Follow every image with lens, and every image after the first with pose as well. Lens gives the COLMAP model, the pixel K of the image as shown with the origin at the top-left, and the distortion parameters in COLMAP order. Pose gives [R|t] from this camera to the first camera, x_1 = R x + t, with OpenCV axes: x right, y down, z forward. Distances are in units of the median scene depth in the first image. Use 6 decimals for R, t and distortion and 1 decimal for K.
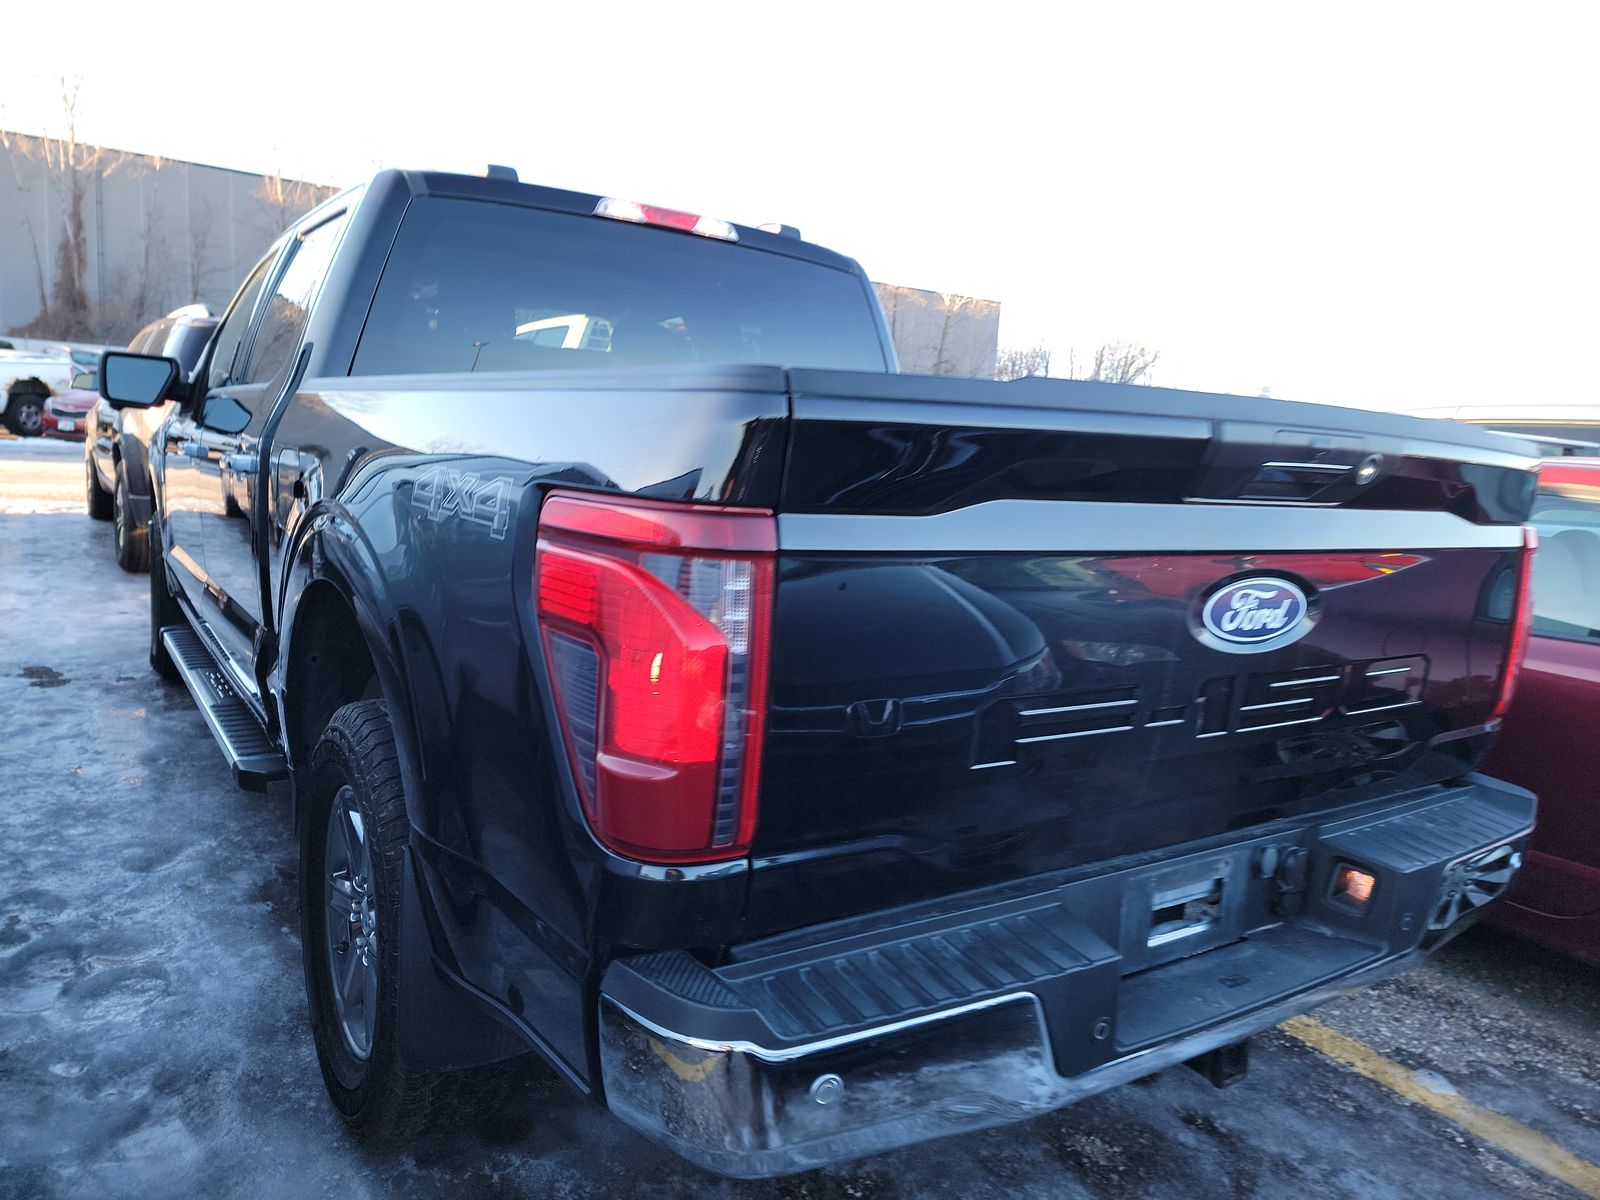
lens RADIAL K [[1132.0, 0, 800.0], [0, 1132.0, 600.0], [0, 0, 1]] dist [0.105446, -0.101919]
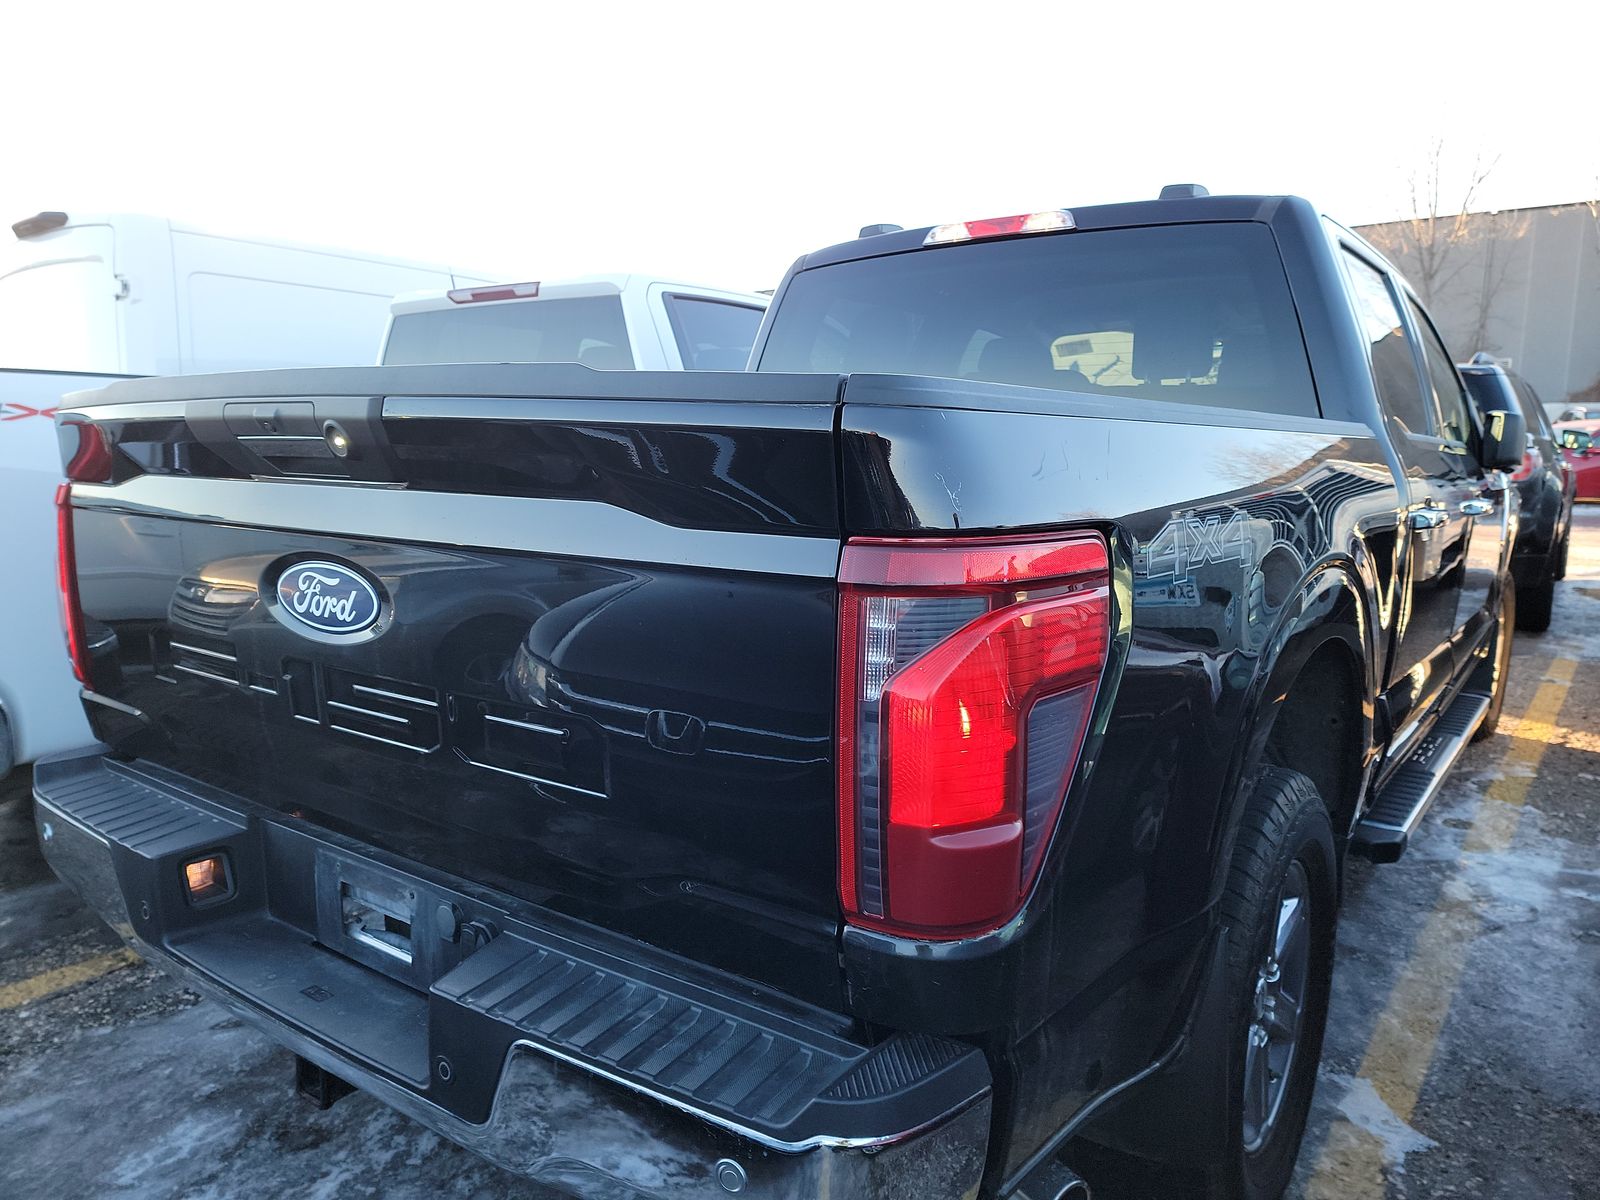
lens RADIAL K [[1101.7, 0, 802.5], [0, 1101.7, 609.0], [0, 0, 1]] dist [0.102420, -0.080970]
pose [[0.322753, 0.079493, -0.943139, 0.810292], [-0.122495, 0.991594, 0.041658, -0.038994], [0.938523, 0.102084, 0.329778, 0.627460]]
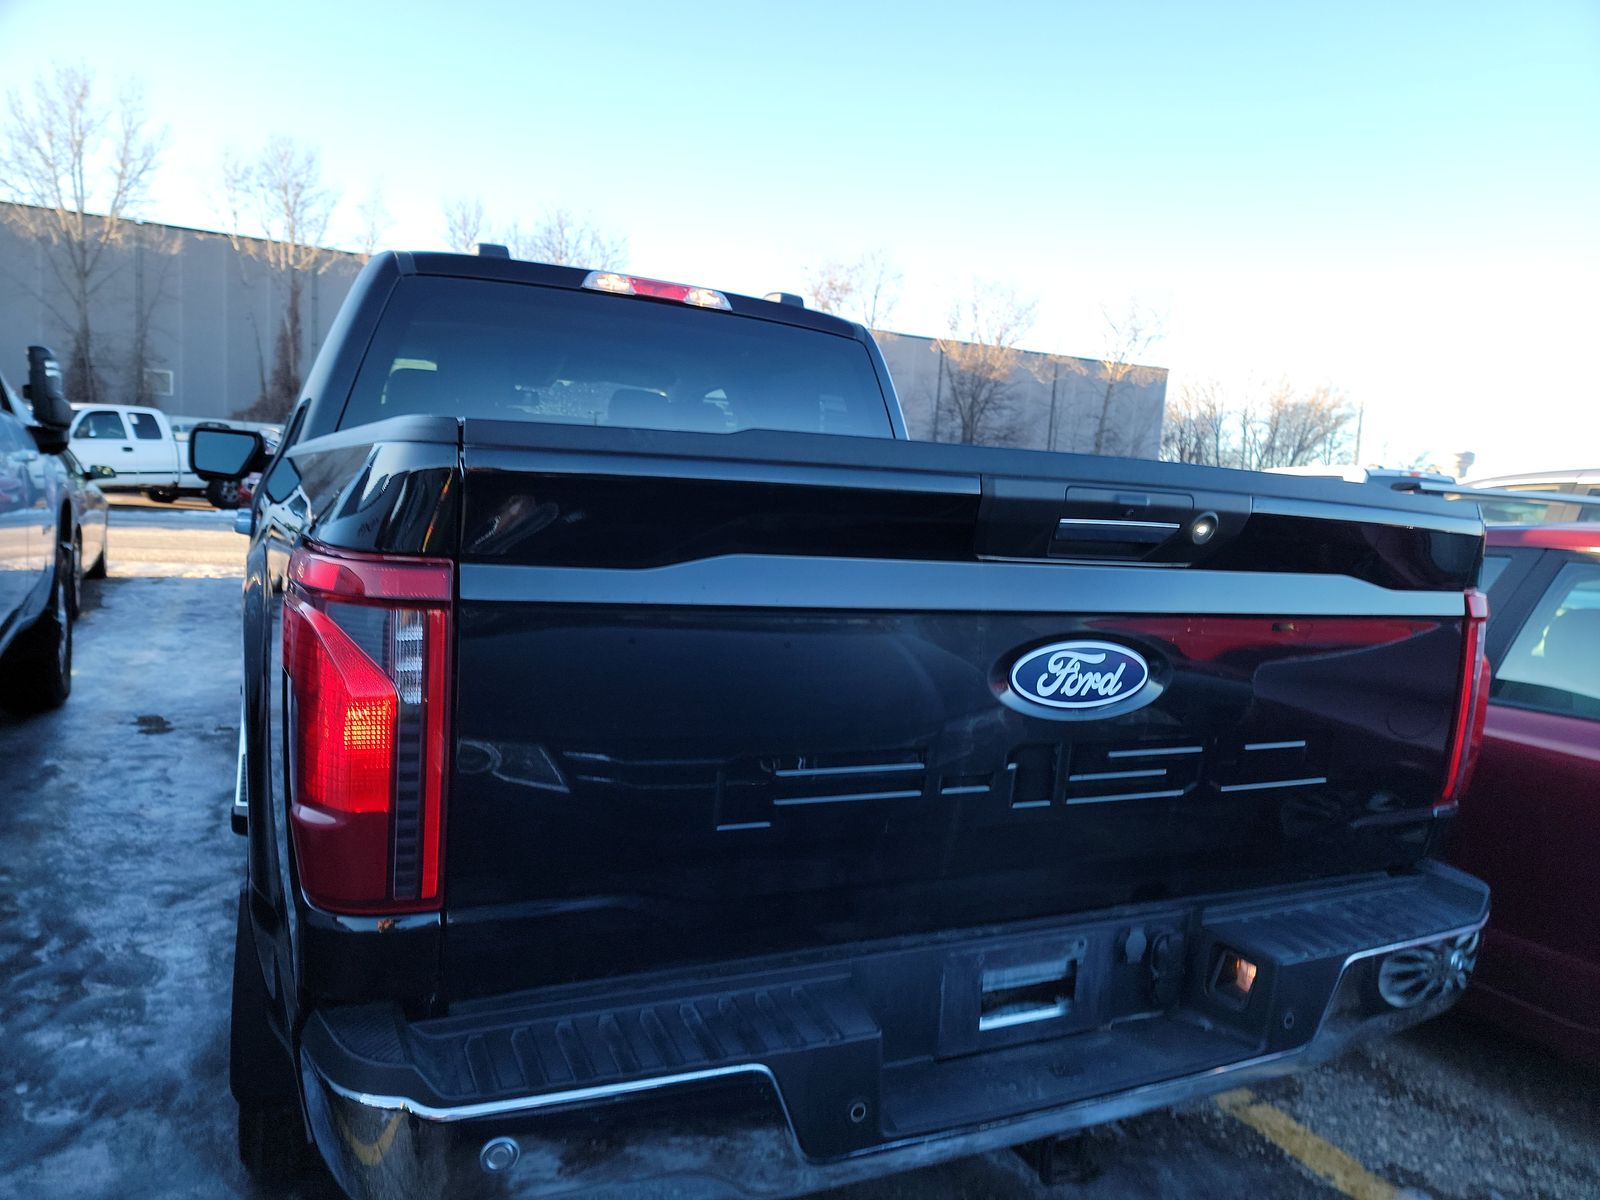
lens RADIAL K [[1124.2, 0, 810.1], [0, 1124.2, 624.7], [0, 0, 1]] dist [0.098647, -0.095192]
pose [[0.990595, 0.011788, -0.136318, 0.177800], [-0.017094, 0.999138, -0.037819, 0.004001], [0.135755, 0.039794, 0.989943, 0.022881]]
